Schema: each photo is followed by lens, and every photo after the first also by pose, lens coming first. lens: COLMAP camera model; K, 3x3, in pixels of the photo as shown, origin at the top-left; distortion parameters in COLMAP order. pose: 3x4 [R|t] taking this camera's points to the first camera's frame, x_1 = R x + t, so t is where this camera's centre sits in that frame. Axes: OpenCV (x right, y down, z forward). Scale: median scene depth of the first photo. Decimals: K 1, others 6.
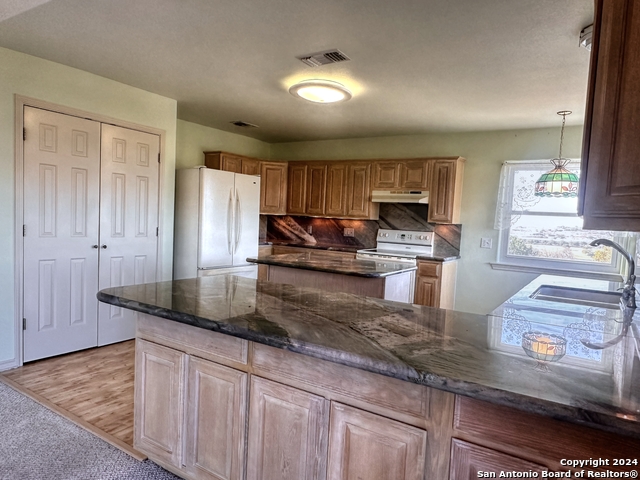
lens RADIAL K [[435.1, 0, 320.0], [0, 435.1, 240.0], [0, 0, 1]] dist [-0.001227, -0.000612]
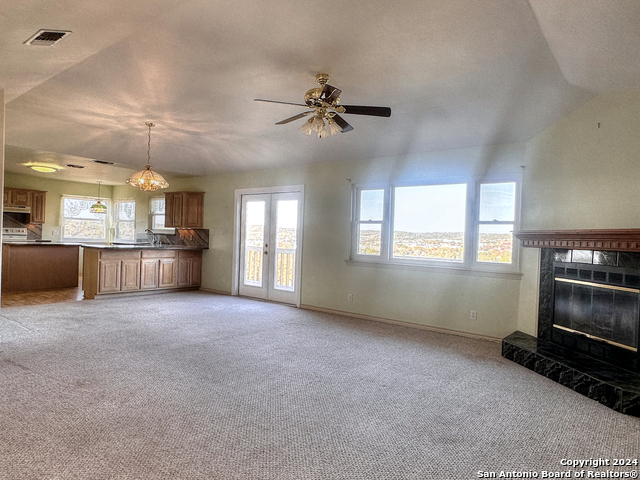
lens RADIAL K [[413.7, 0, 320.0], [0, 413.7, 240.0], [0, 0, 1]] dist [-0.000365, -0.000125]
pose [[0.104476, -0.058722, 0.992792, -1.907801], [0.018172, 0.998201, 0.057130, -0.061828], [-0.994361, 0.012072, 0.105355, -0.629997]]
